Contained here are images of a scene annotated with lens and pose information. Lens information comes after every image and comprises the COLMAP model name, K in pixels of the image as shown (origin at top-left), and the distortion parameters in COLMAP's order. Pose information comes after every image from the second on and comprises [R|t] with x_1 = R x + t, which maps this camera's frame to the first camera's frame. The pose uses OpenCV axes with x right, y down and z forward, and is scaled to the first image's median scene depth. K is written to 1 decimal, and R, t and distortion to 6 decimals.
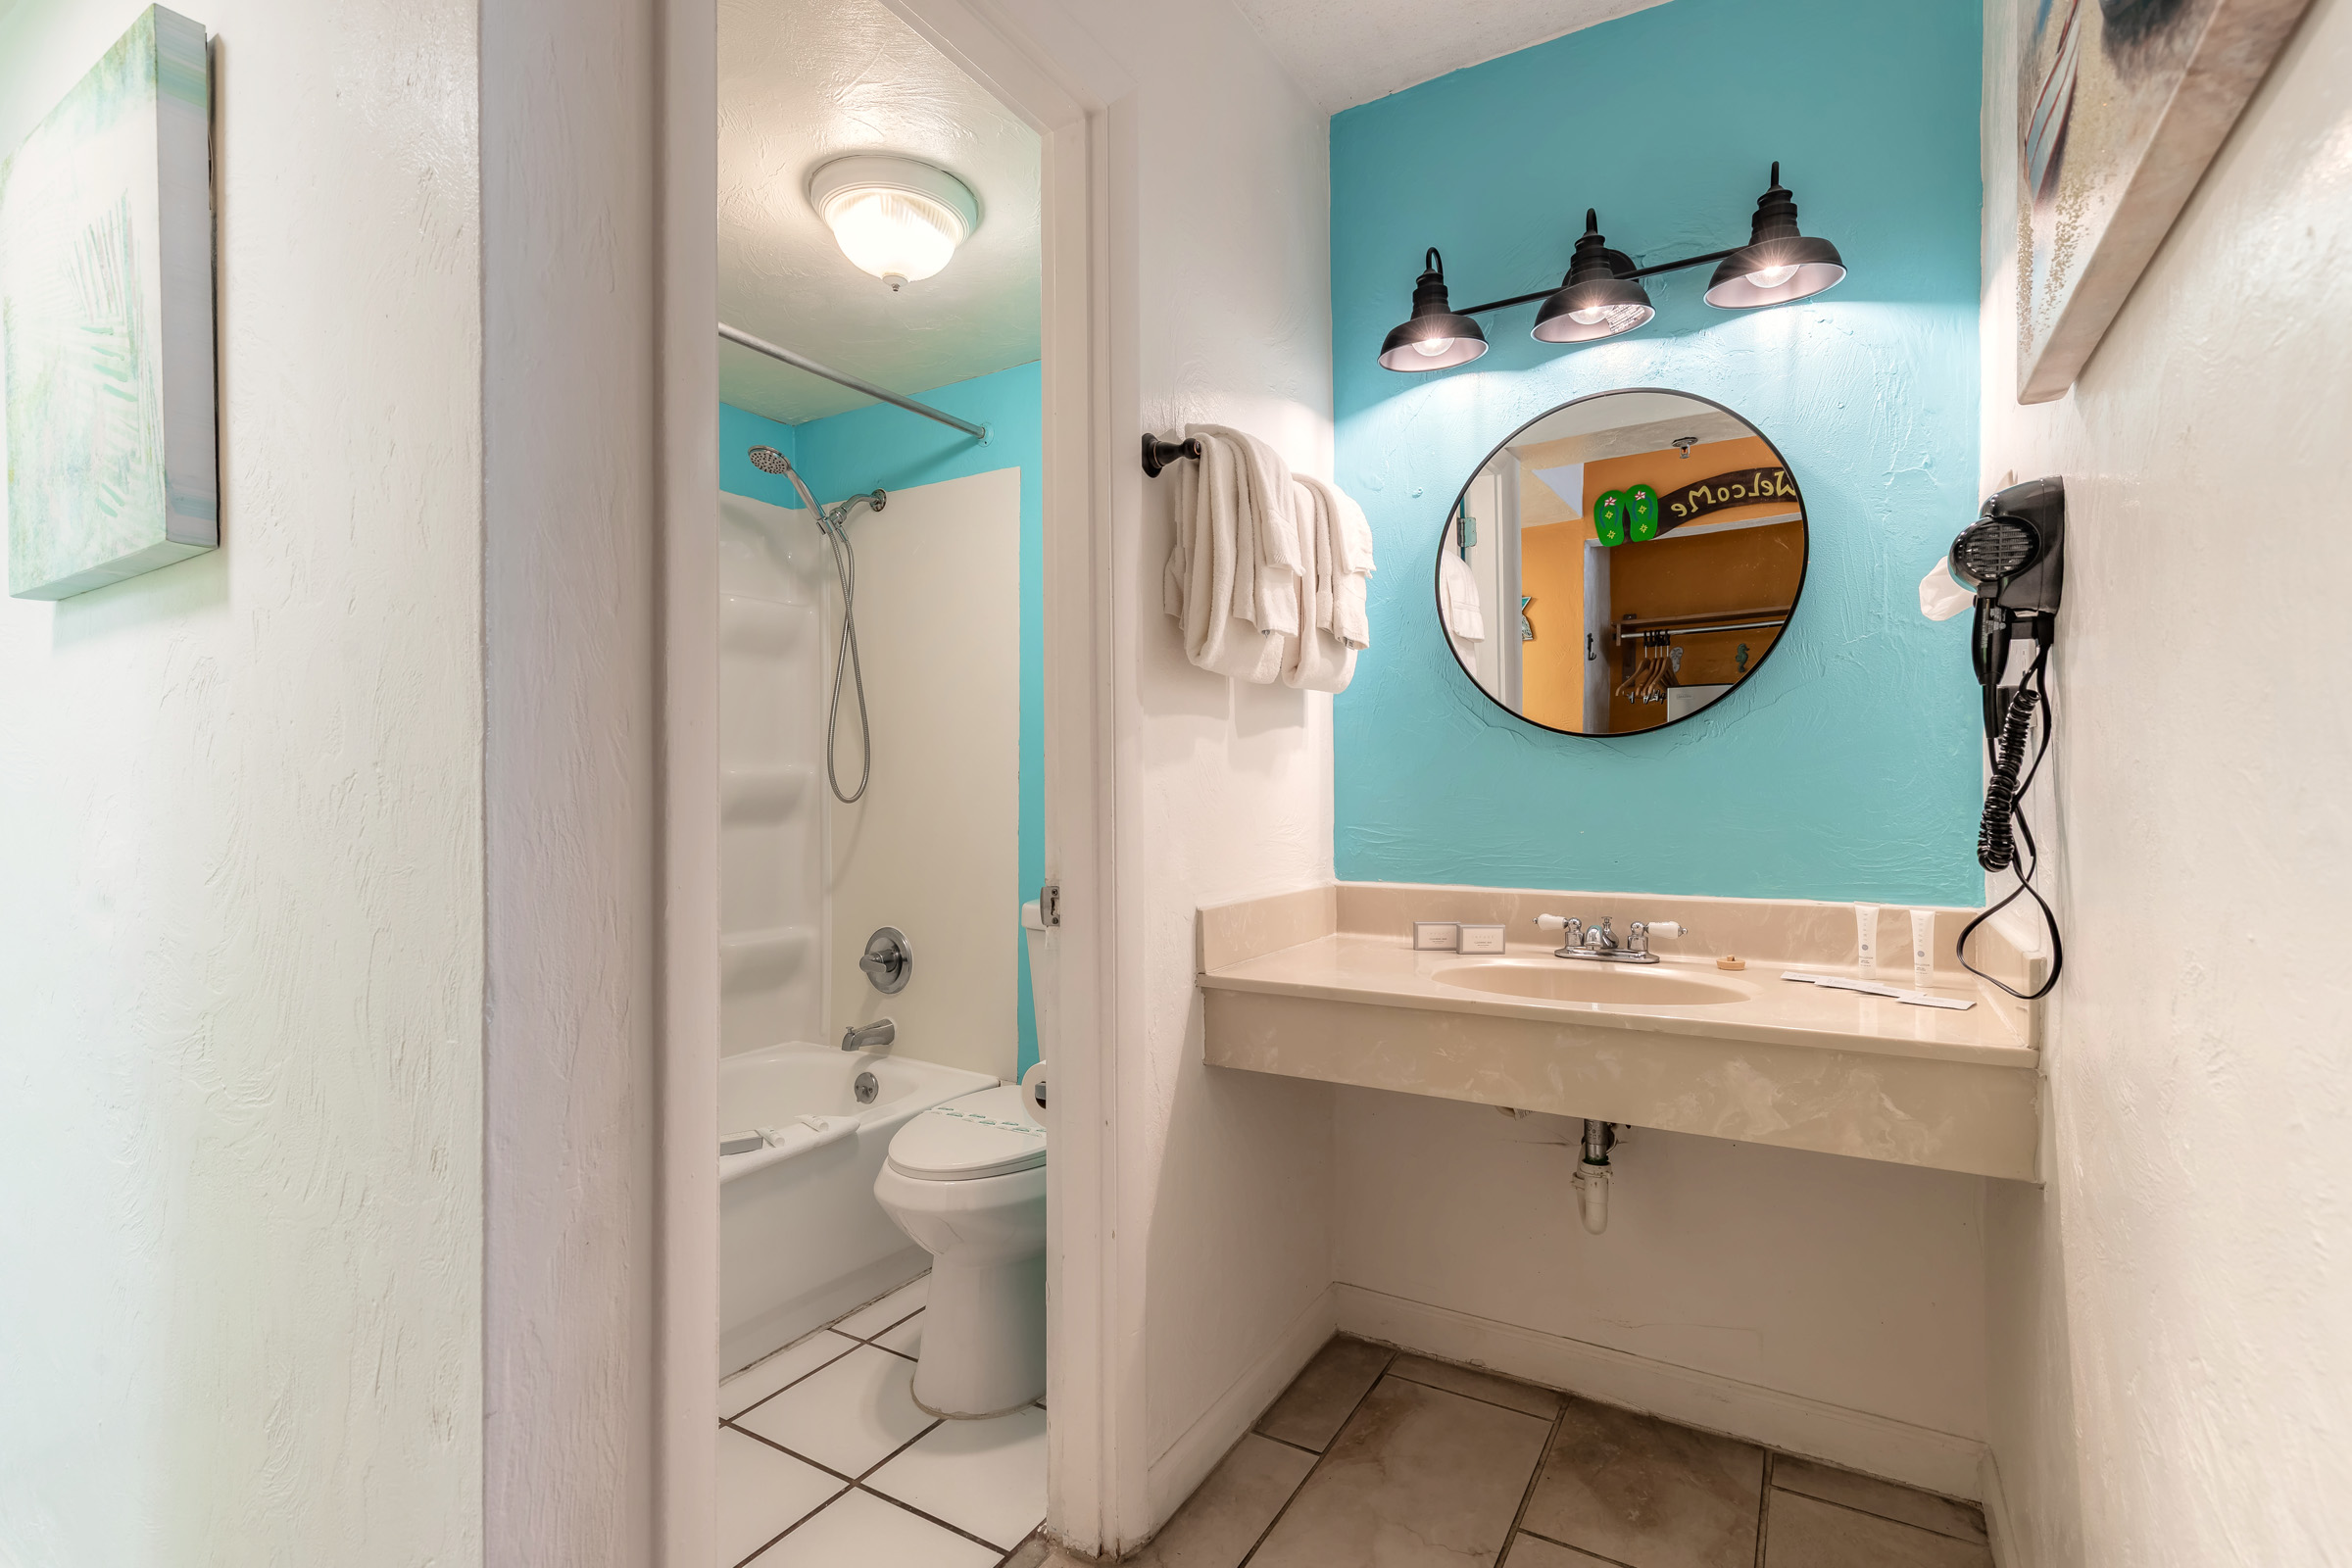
lens RADIAL K [[1064.2, 0, 1154.2], [0, 1064.2, 794.5], [0, 0, 1]] dist [0.010461, -0.002740]
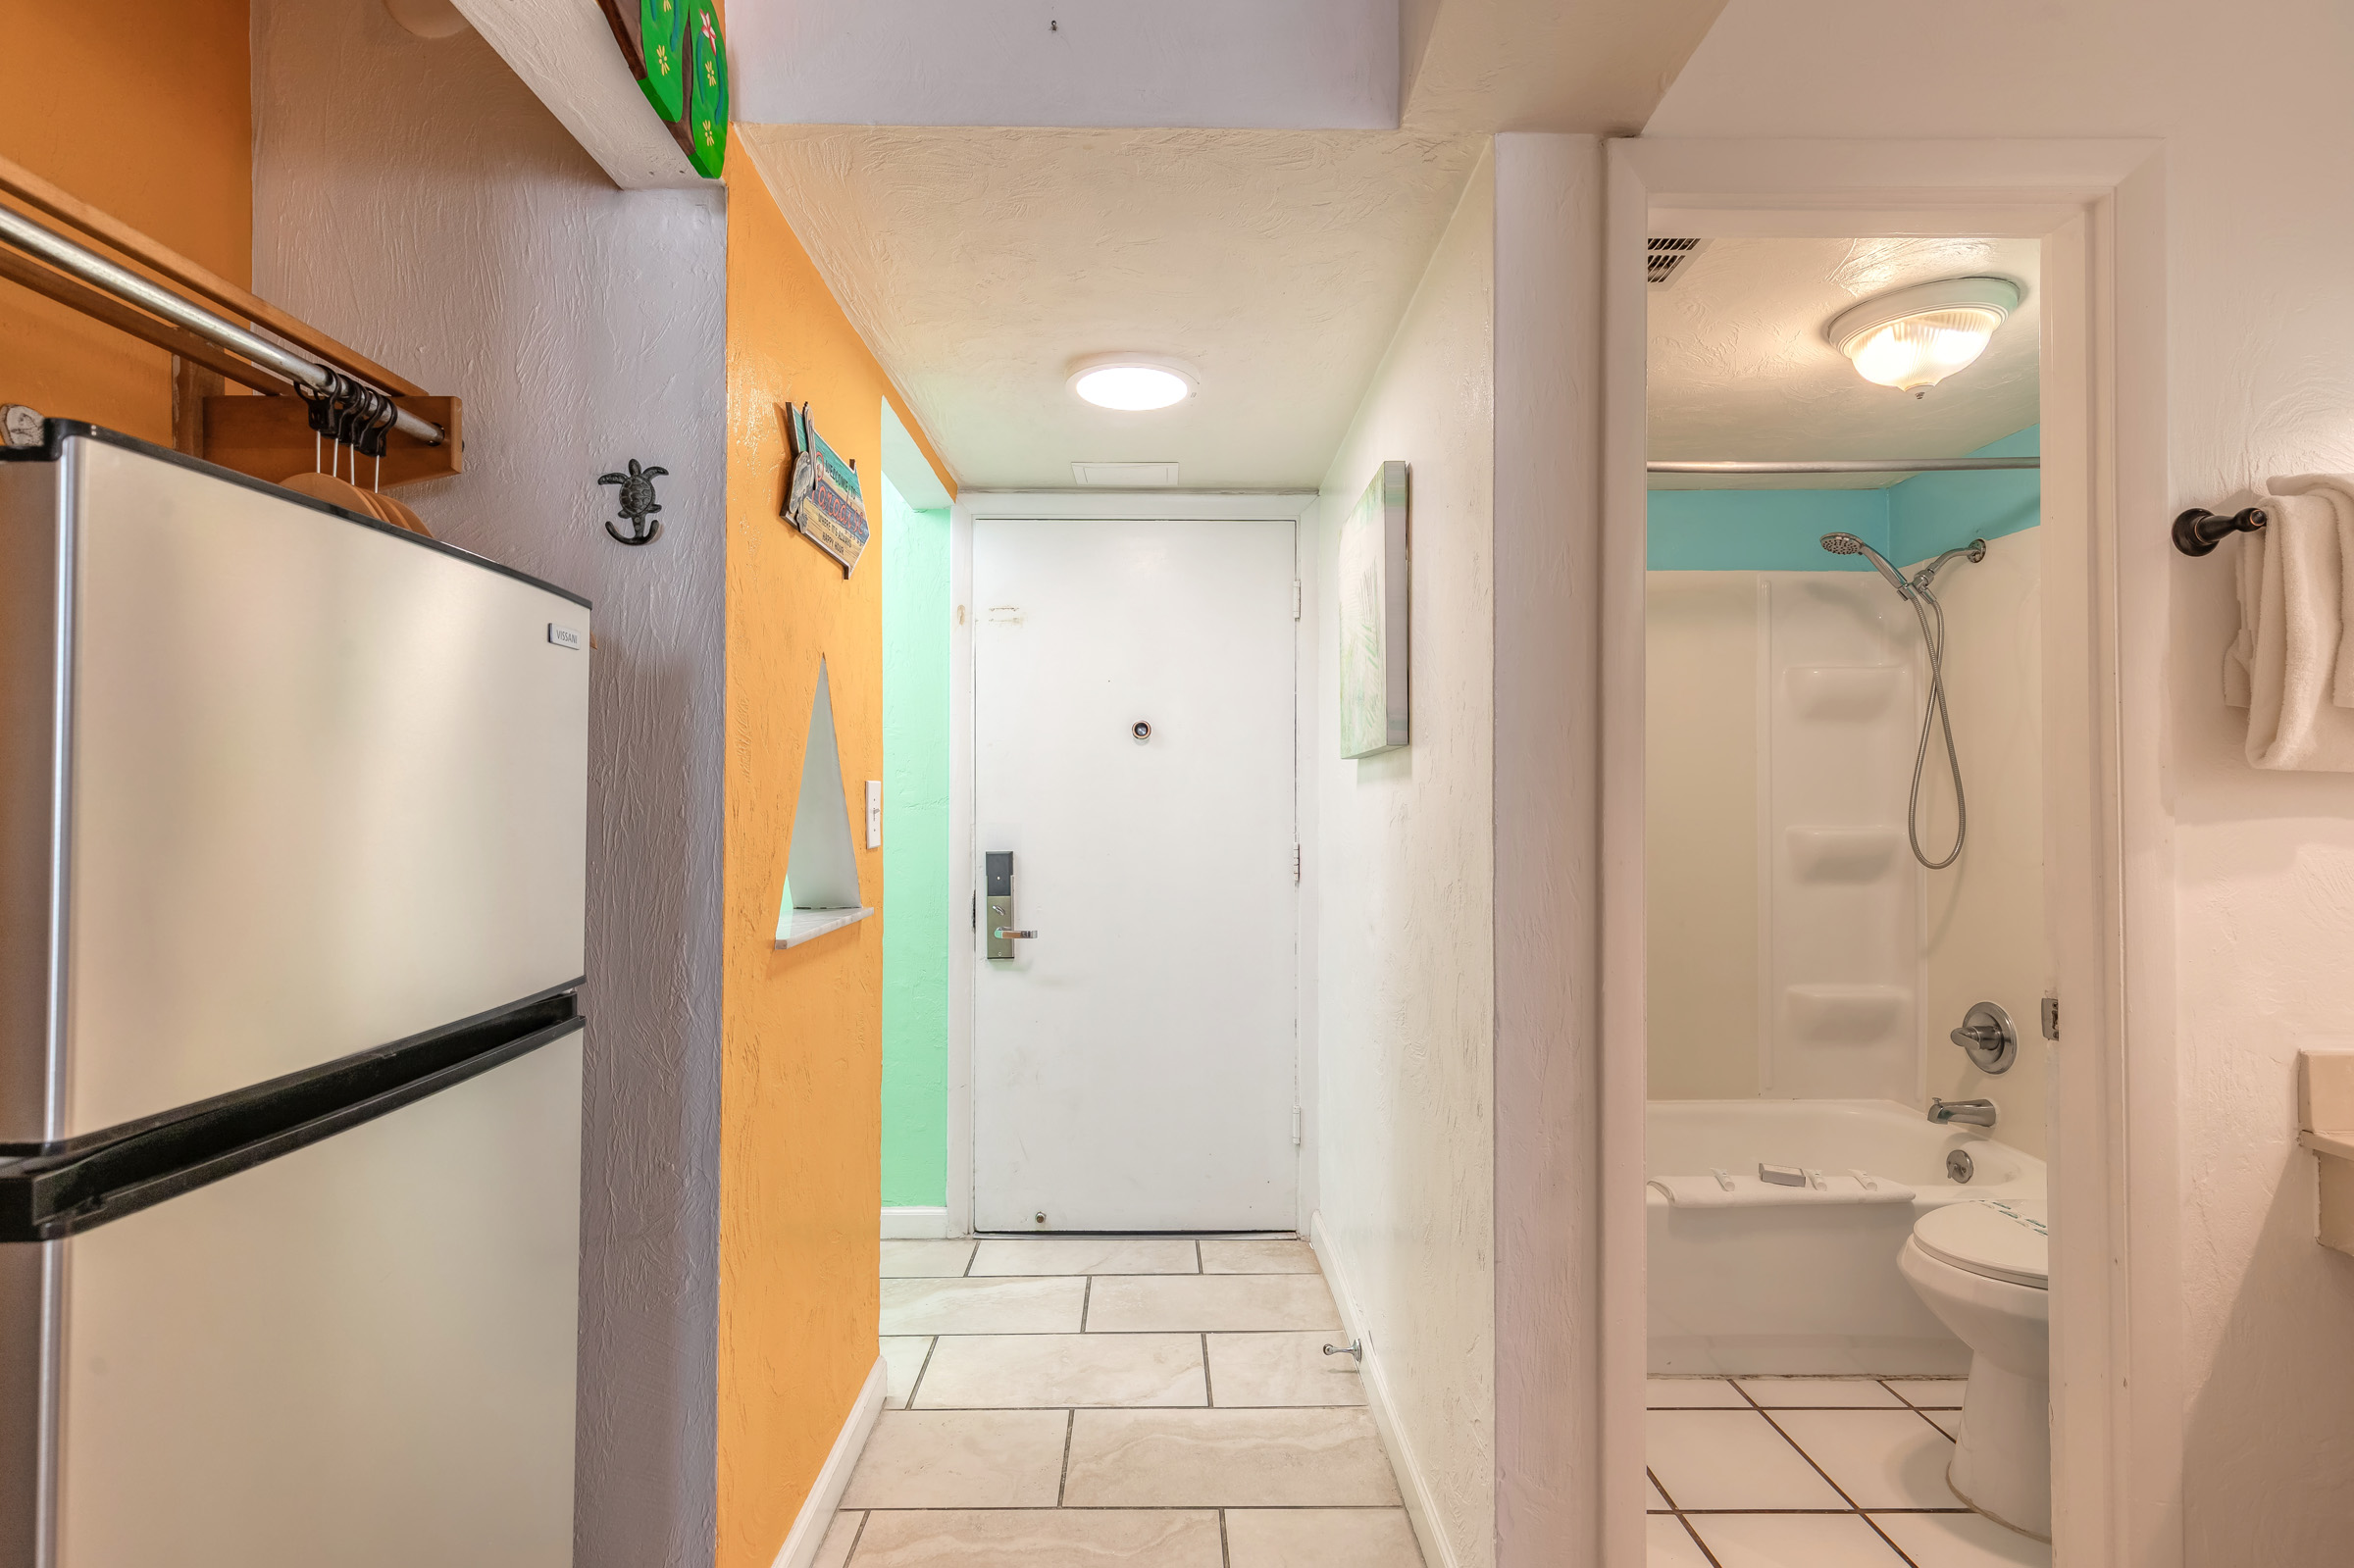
lens RADIAL K [[1065.0, 0, 1179.5], [0, 1065.0, 797.7], [0, 0, 1]] dist [0.010461, -0.002740]
pose [[0.533936, -0.001438, -0.845523, 0.174269], [-0.002977, 0.999989, -0.003580, -0.052340], [0.845519, 0.004428, 0.533926, -0.113909]]
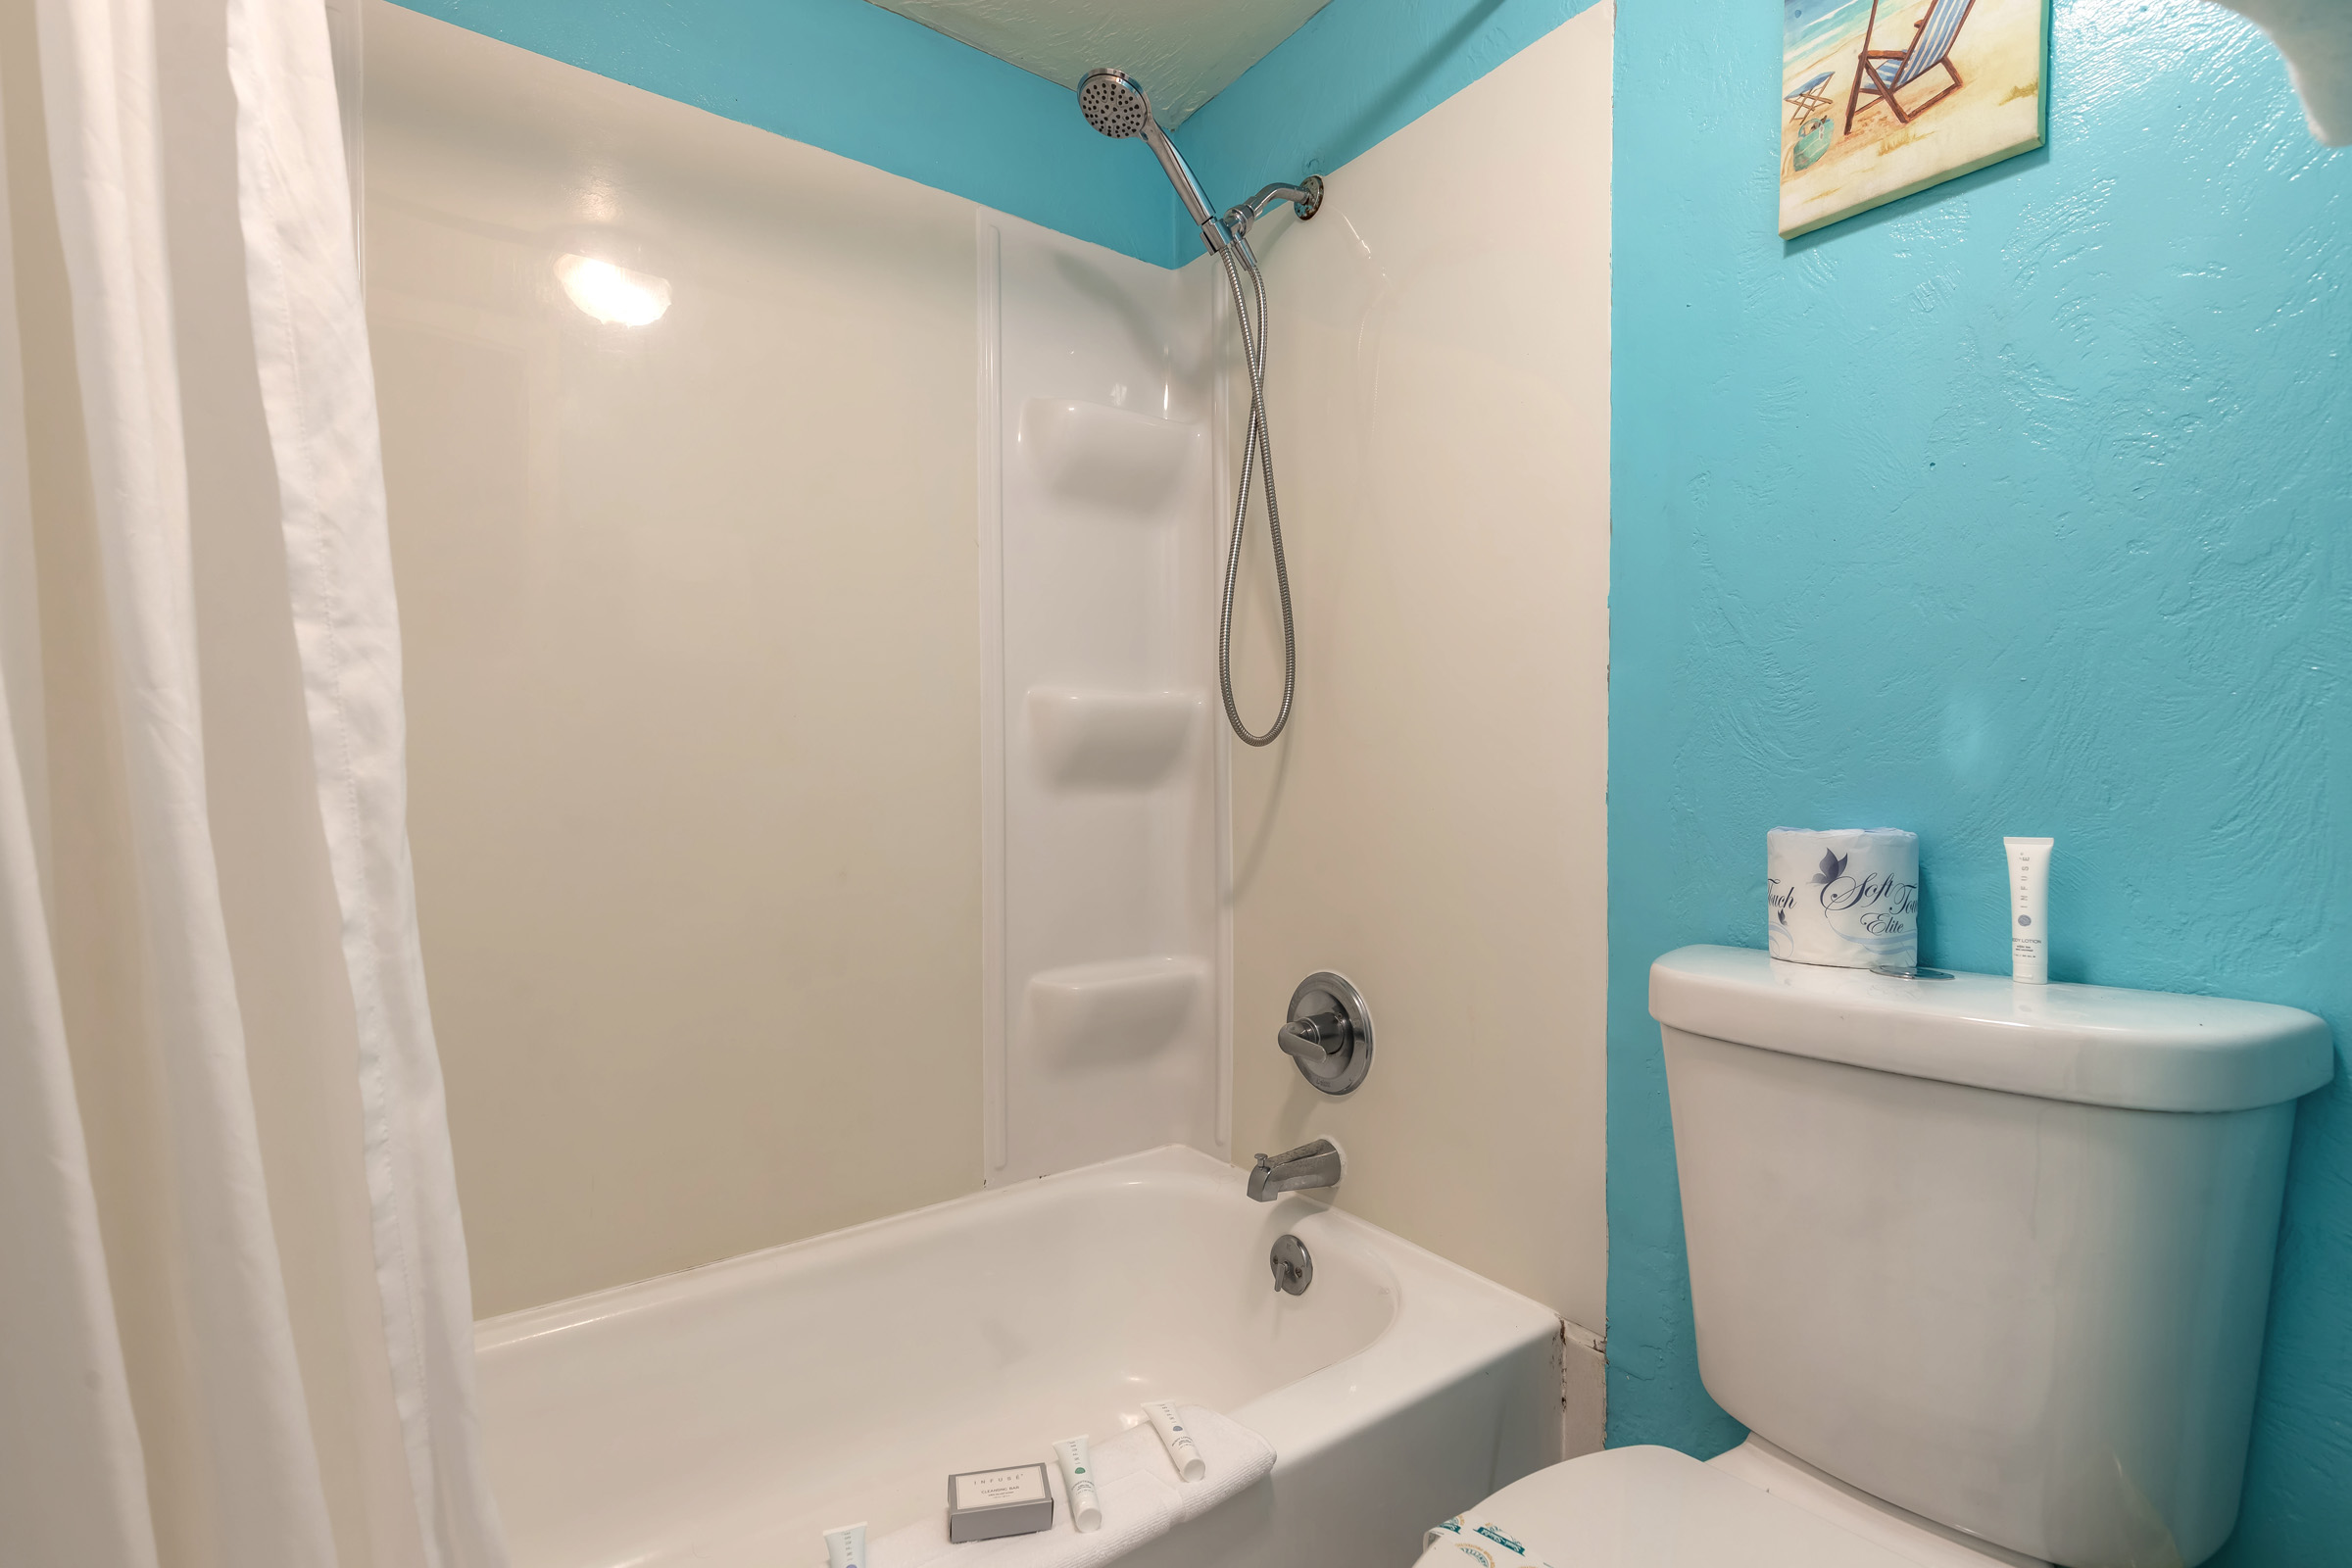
lens RADIAL K [[1064.2, 0, 1192.2], [0, 1064.2, 785.5], [0, 0, 1]] dist [0.010461, -0.002740]
pose [[0.937605, -0.003083, -0.347689, -0.128915], [0.002738, 0.999995, -0.001483, 0.029747], [0.347692, 0.000439, 0.937609, 0.476577]]
